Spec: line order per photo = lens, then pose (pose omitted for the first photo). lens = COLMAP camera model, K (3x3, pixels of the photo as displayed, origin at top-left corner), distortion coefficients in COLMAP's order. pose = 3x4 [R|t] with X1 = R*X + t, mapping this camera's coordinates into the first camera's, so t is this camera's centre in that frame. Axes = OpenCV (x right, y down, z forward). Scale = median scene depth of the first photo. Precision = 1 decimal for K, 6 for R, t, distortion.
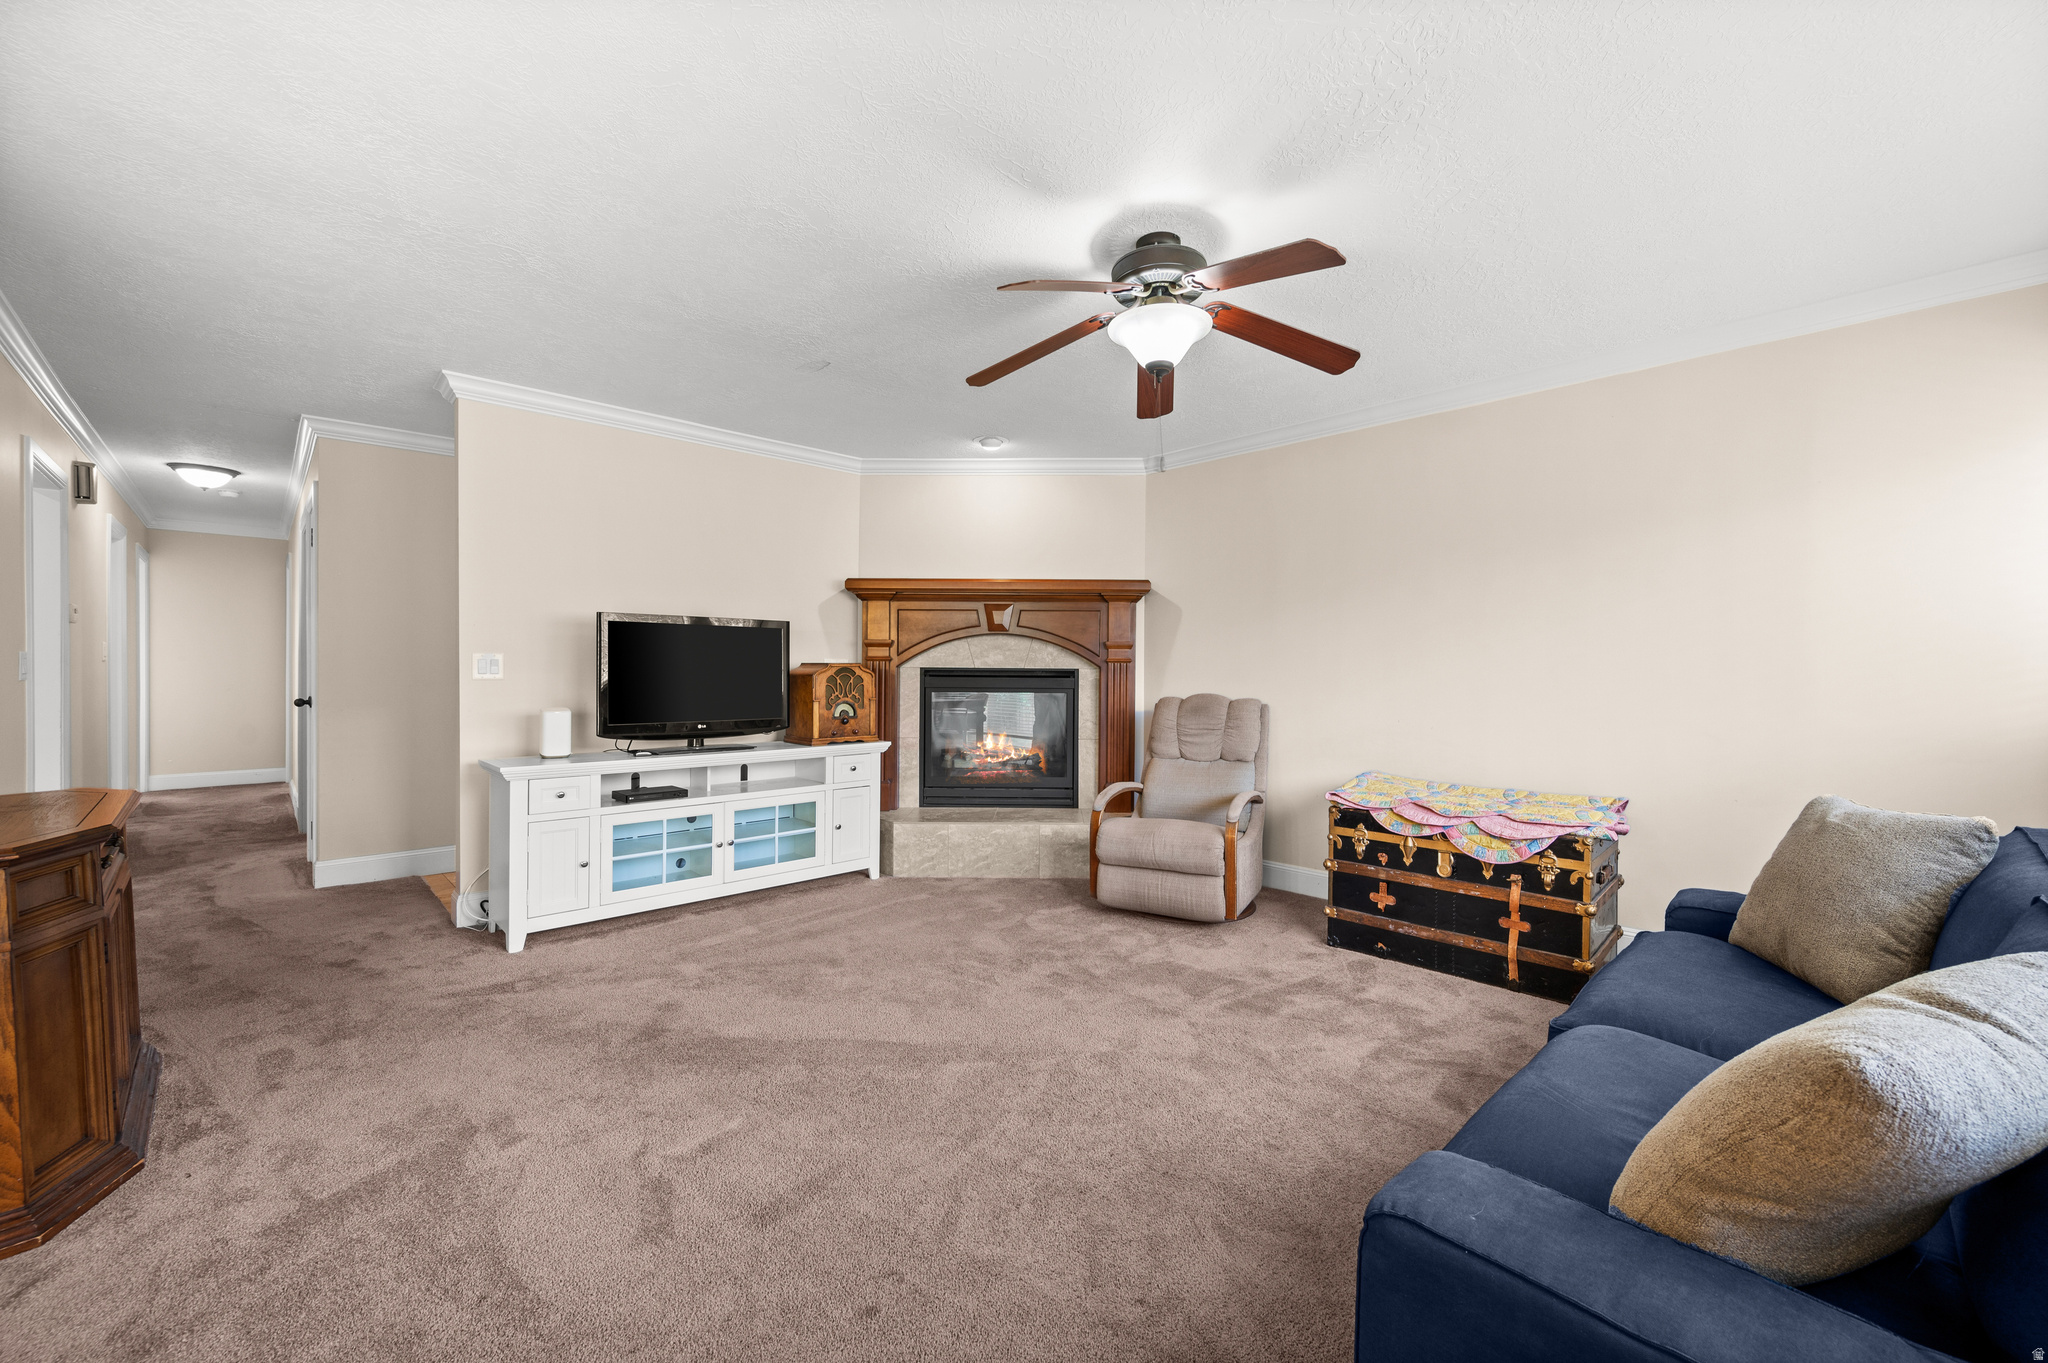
lens RADIAL K [[815.5, 0, 1035.8], [0, 815.5, 678.1], [0, 0, 1]] dist [-0.000838, -0.000190]
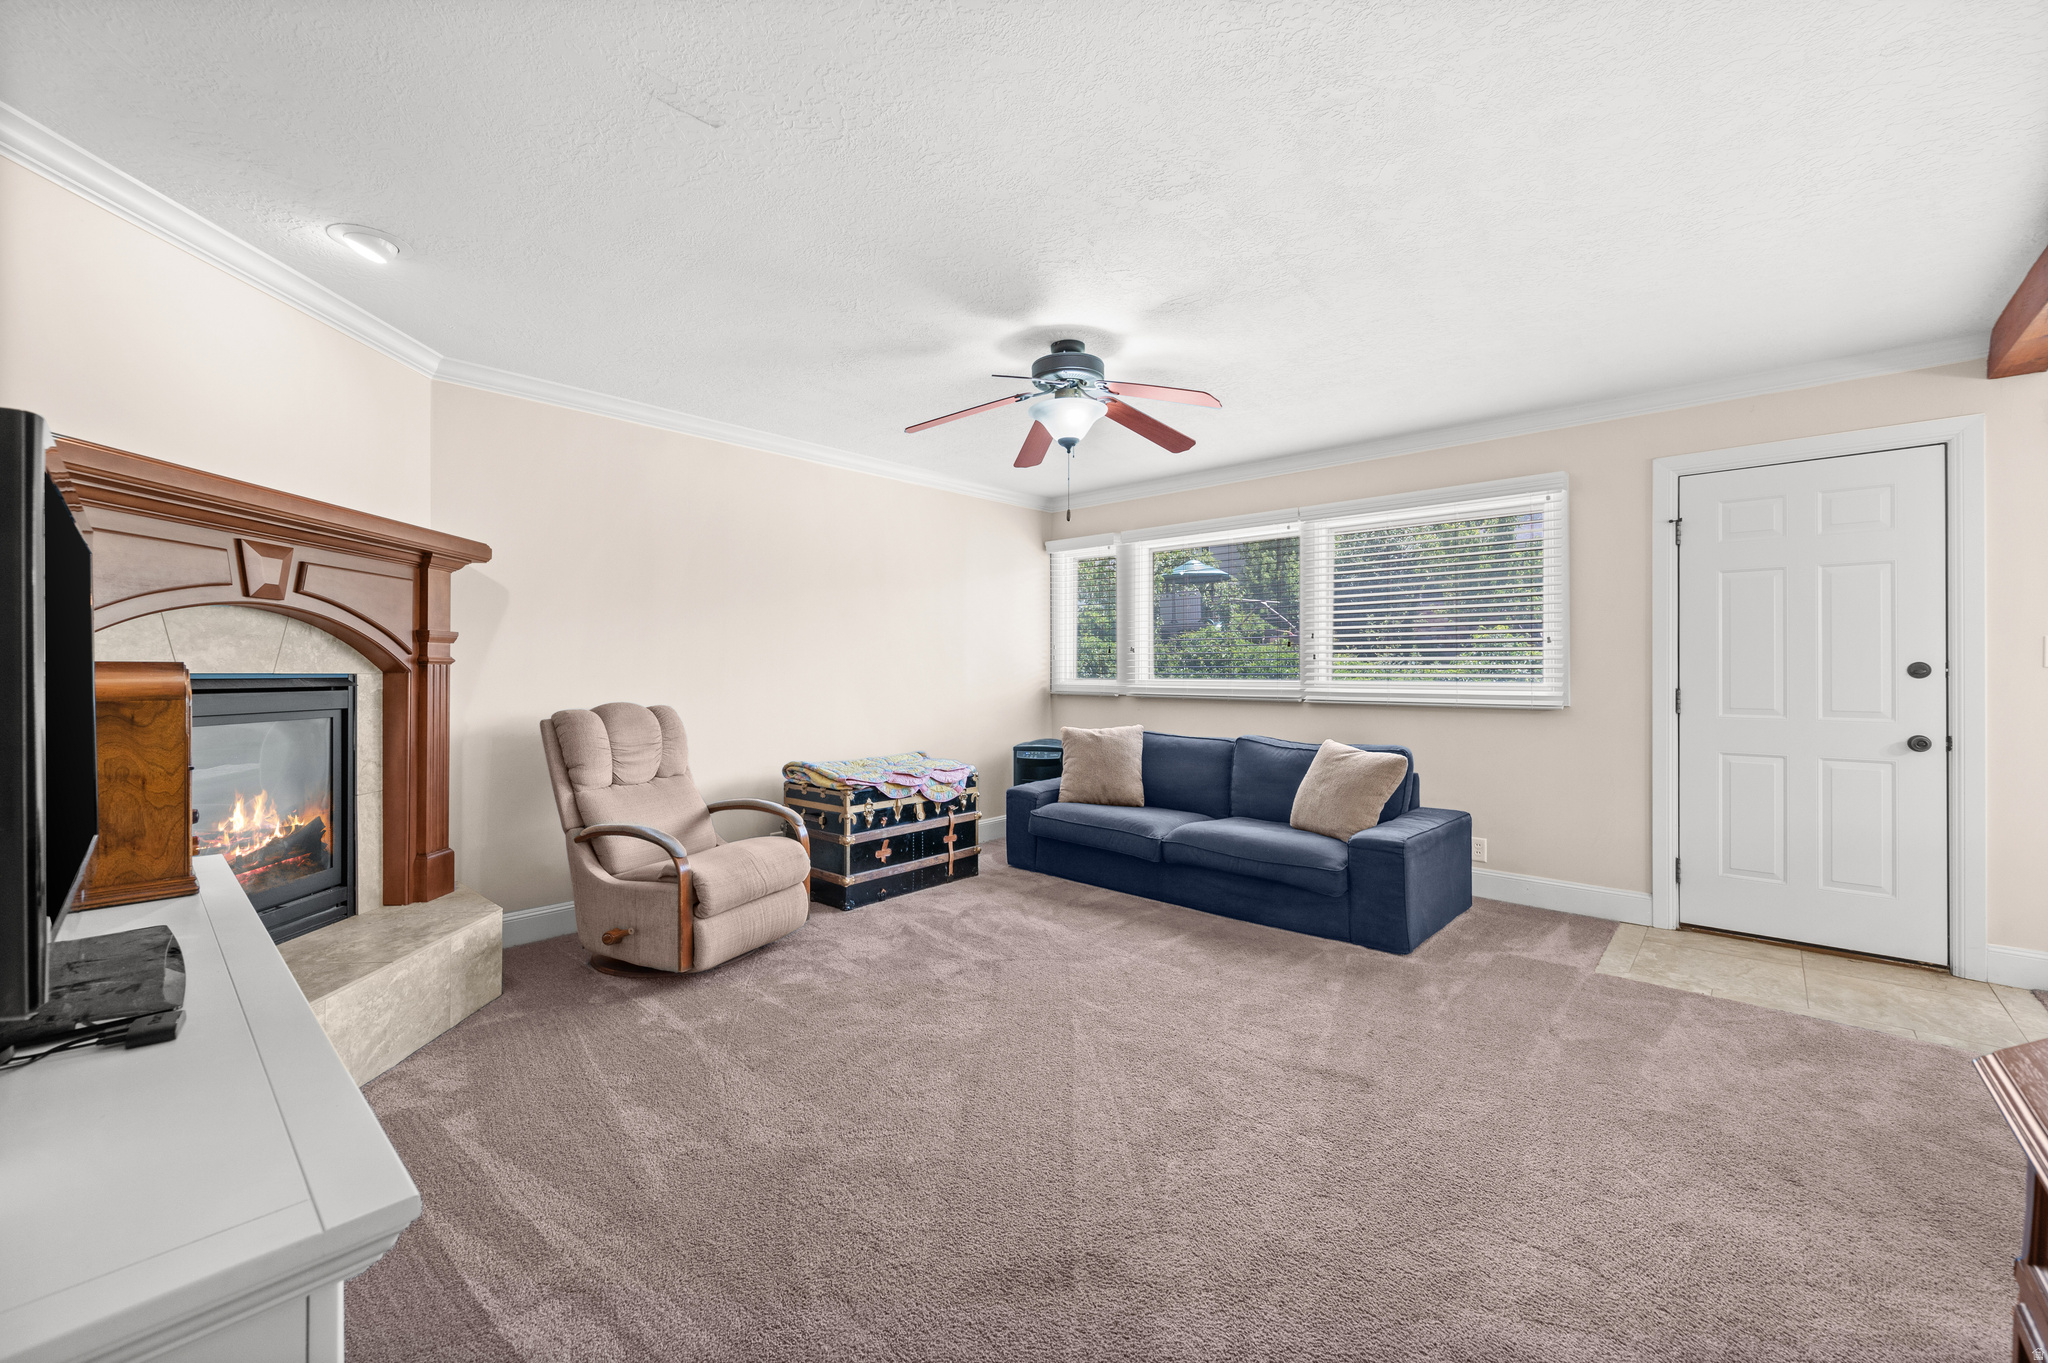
lens RADIAL K [[815.5, 0, 1035.8], [0, 815.5, 678.1], [0, 0, 1]] dist [-0.000838, -0.000190]
pose [[-0.070467, -0.013908, 0.997417, -0.736505], [0.012852, 0.999807, 0.014850, -0.014269], [-0.997431, 0.013865, -0.070275, 0.738494]]
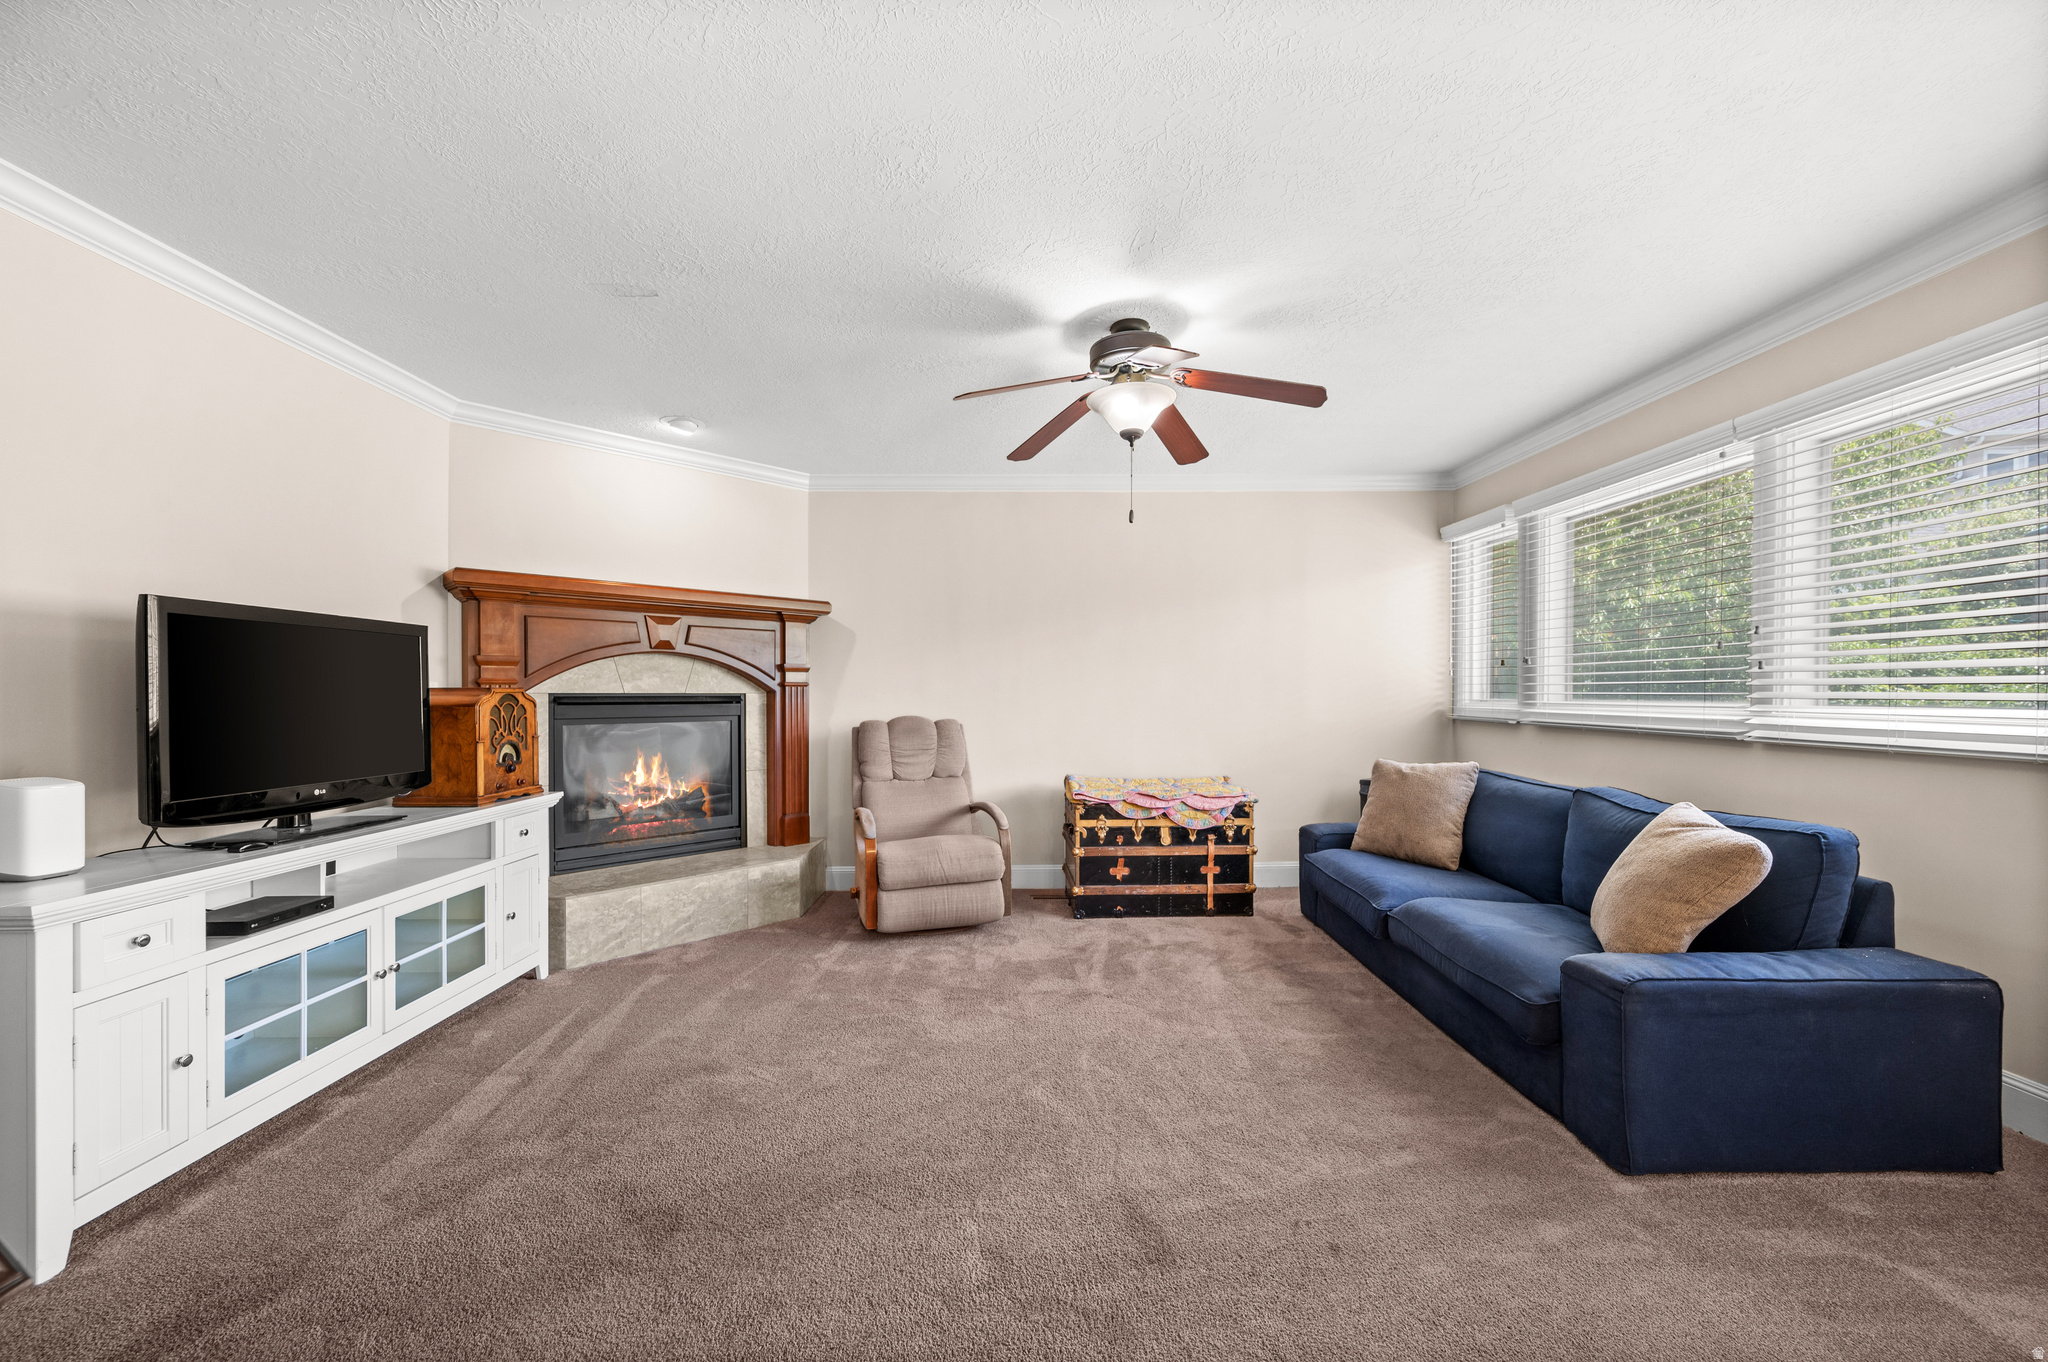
lens RADIAL K [[810.7, 0, 1030.0], [0, 810.7, 705.0], [0, 0, 1]] dist [0.000517, -0.000237]
pose [[0.682648, -0.018452, 0.730514, -0.513901], [0.015292, 0.999823, 0.010964, -0.004632], [-0.730587, 0.003687, 0.682809, 0.205117]]
